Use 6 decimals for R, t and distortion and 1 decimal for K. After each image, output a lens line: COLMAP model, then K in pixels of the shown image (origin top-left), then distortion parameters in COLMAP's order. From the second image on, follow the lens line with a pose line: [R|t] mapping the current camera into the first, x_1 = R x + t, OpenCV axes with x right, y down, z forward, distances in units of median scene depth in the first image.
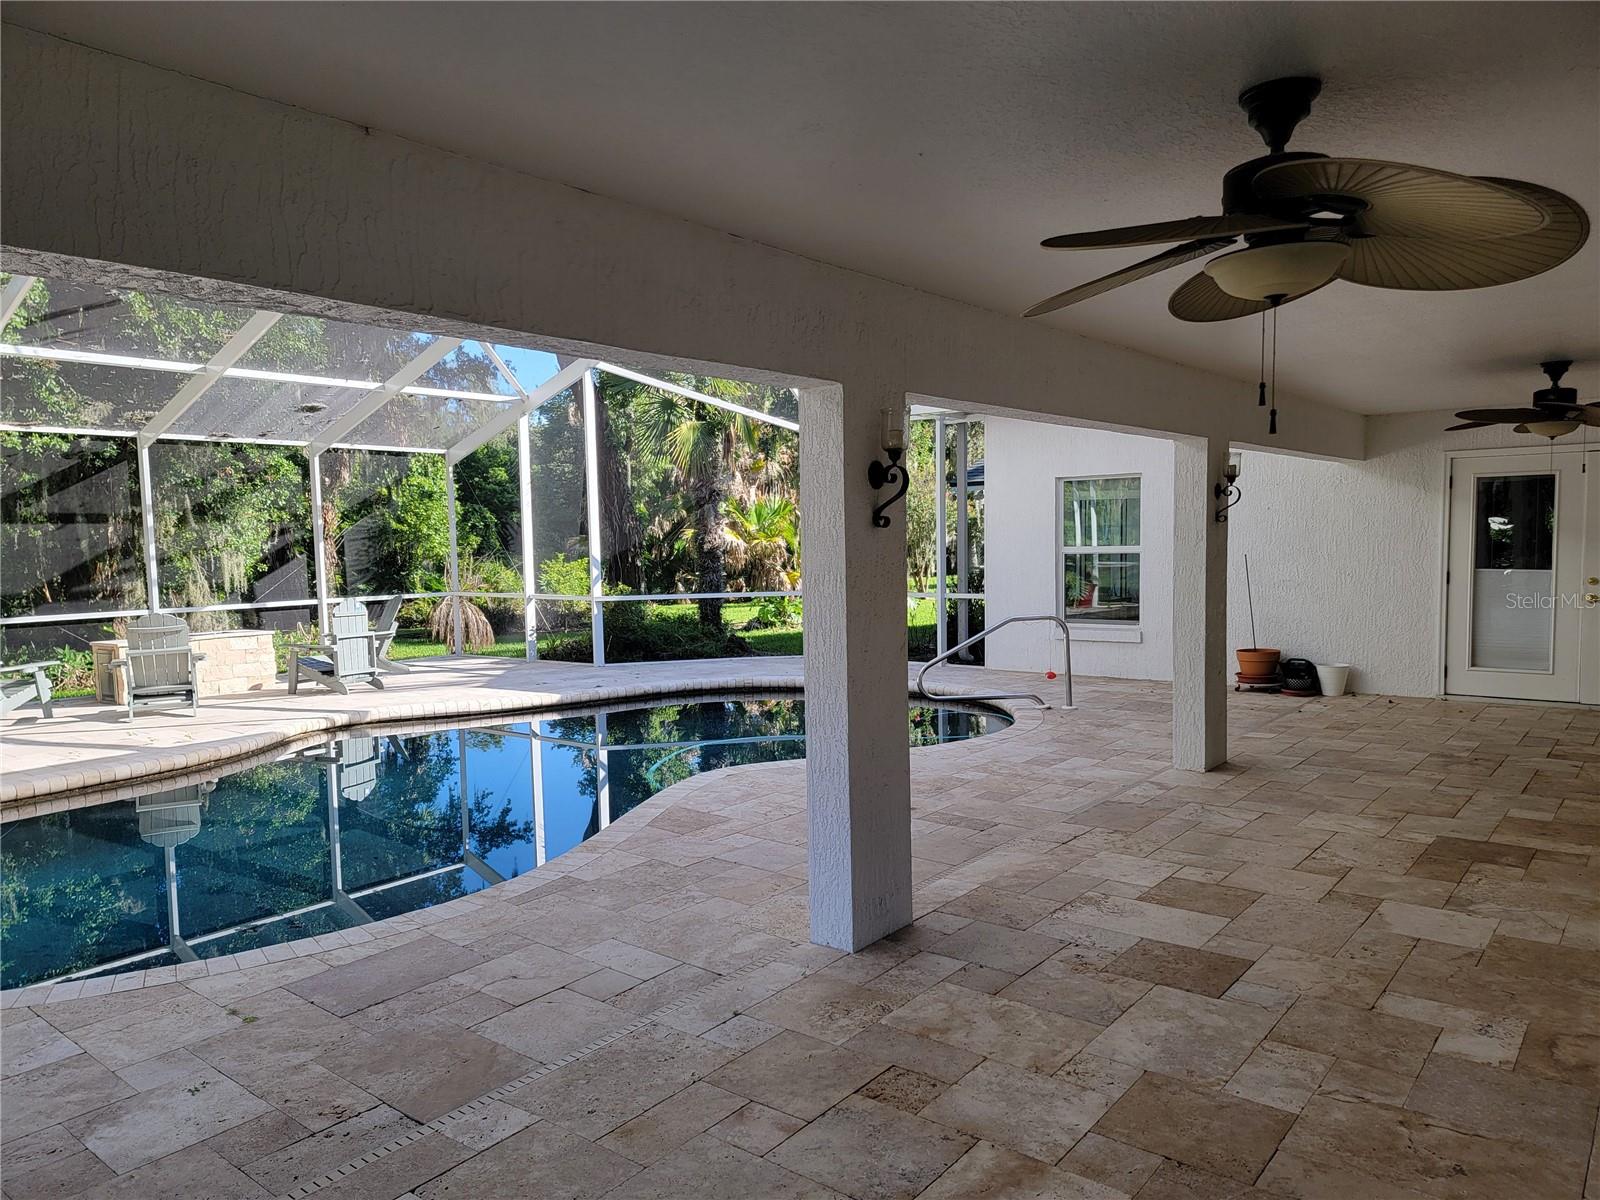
lens RADIAL K [[1106.5, 0, 810.5], [0, 1106.5, 616.1], [0, 0, 1]] dist [0.069833, -0.053627]
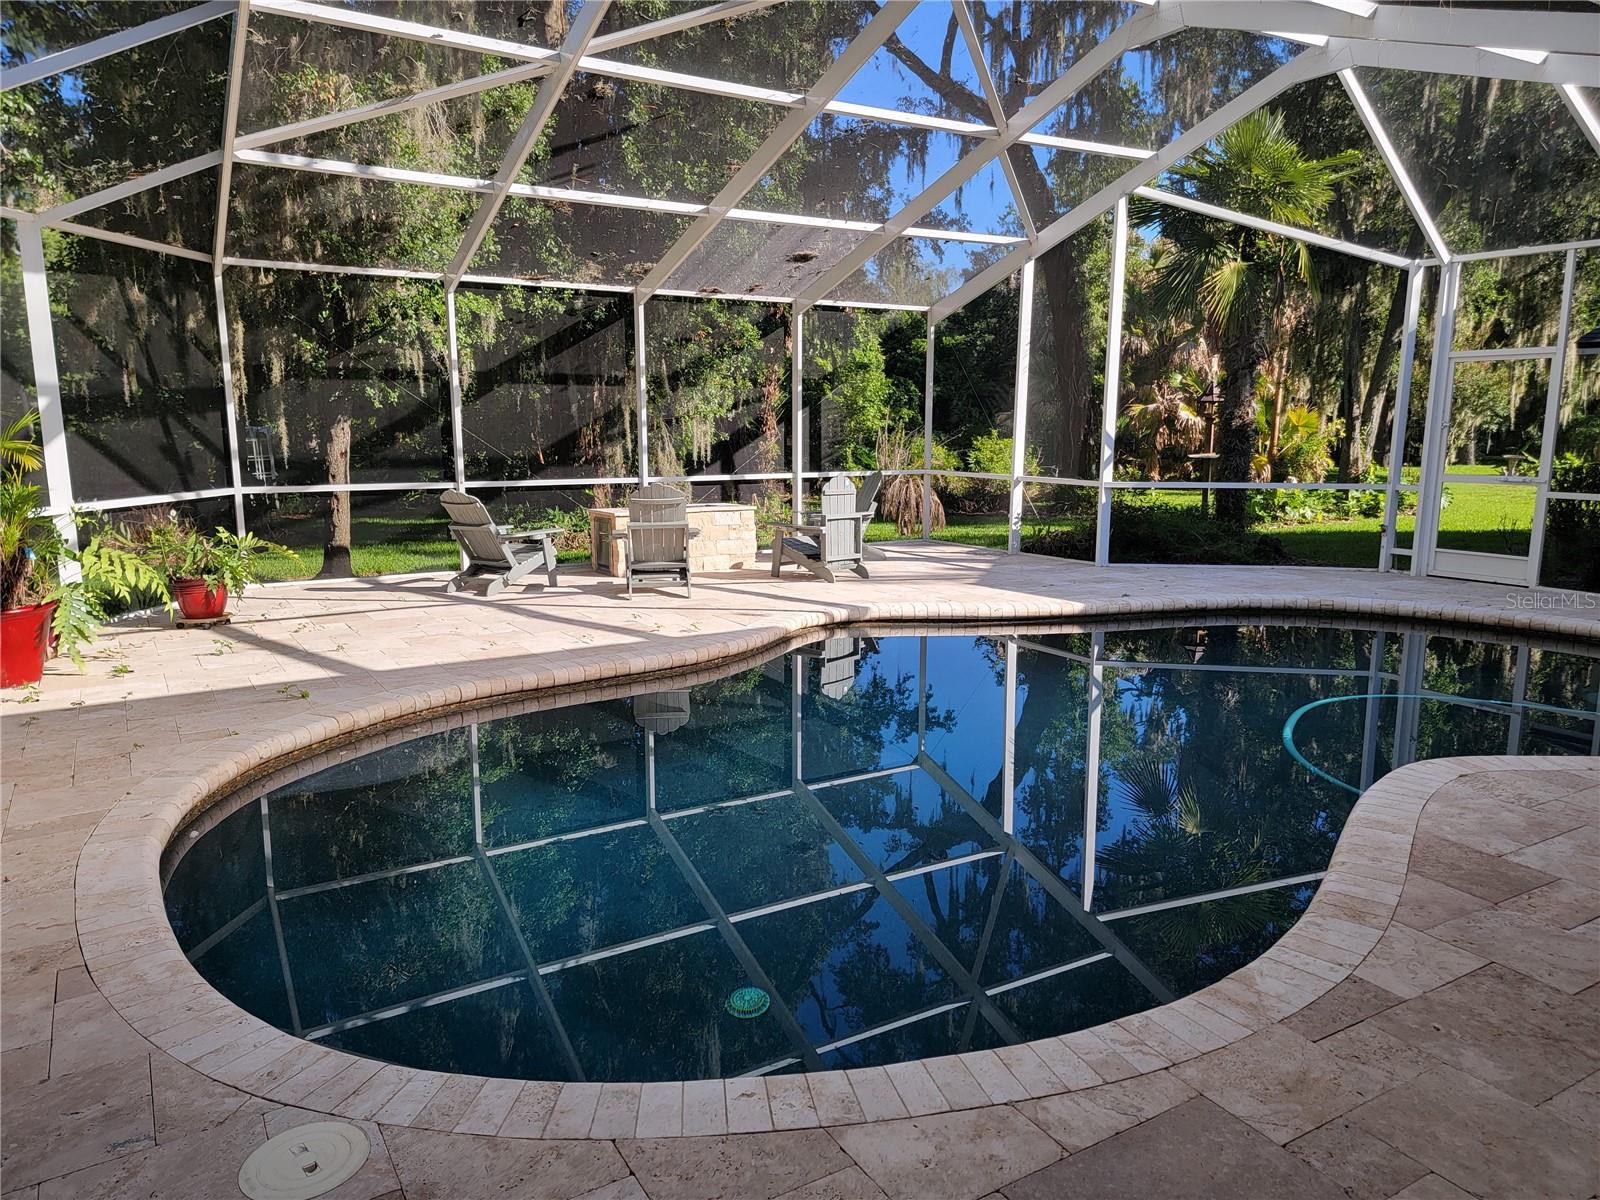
lens RADIAL K [[1106.5, 0, 811.5], [0, 1106.5, 597.6], [0, 0, 1]] dist [0.069833, -0.053627]
pose [[0.941213, 0.076049, -0.329141, -0.122262], [-0.045441, 0.993977, 0.099720, -0.004554], [0.334743, -0.078901, 0.939001, 0.143763]]
